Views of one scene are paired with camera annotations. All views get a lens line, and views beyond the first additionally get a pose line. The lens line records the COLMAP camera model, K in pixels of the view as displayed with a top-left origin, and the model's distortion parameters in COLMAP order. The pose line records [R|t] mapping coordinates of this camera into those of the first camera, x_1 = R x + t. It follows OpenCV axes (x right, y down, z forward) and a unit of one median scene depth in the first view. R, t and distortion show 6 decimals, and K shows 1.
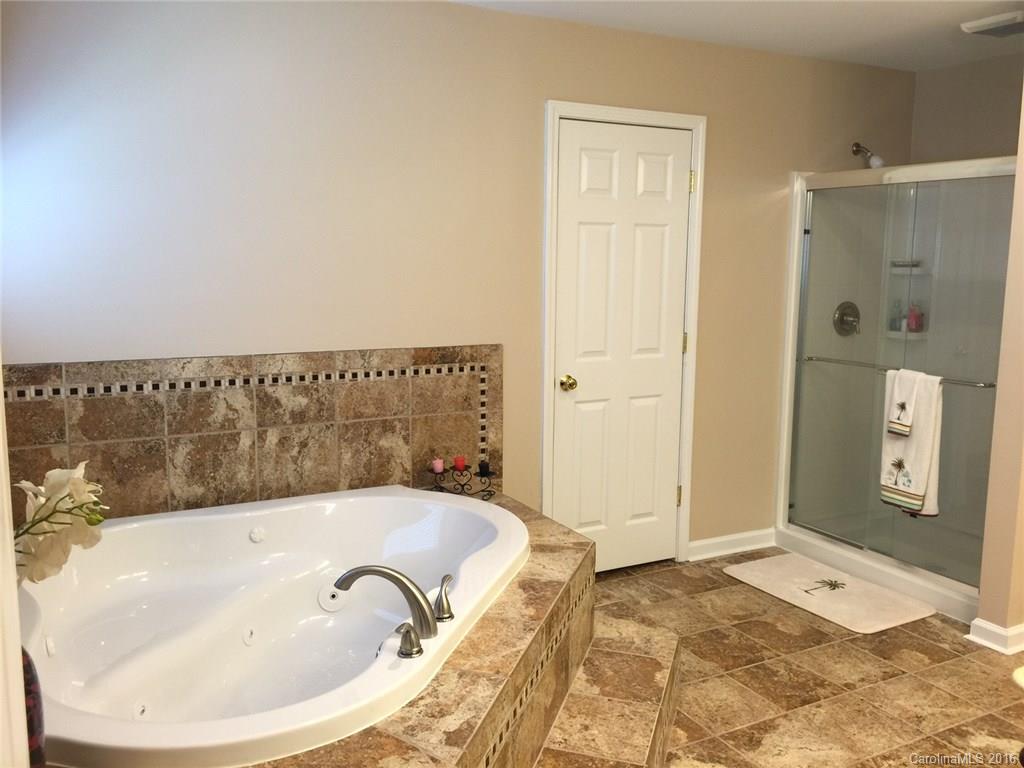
lens RADIAL K [[877.2, 0, 509.6], [0, 877.2, 378.9], [0, 0, 1]] dist [0.068847, -0.075561]
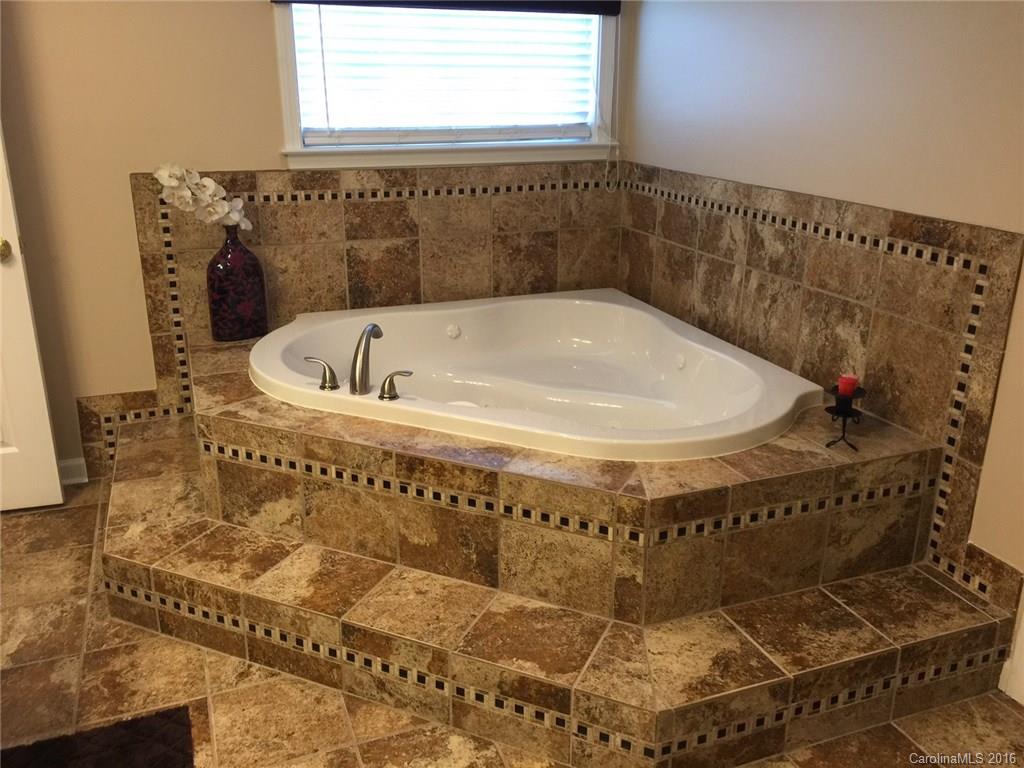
lens RADIAL K [[877.2, 0, 509.6], [0, 877.2, 378.9], [0, 0, 1]] dist [0.068847, -0.075561]
pose [[-0.132394, 0.312263, -0.940725, 0.644330], [-0.148159, 0.932183, 0.330279, -0.100994], [0.980062, 0.183104, -0.077151, 0.823224]]
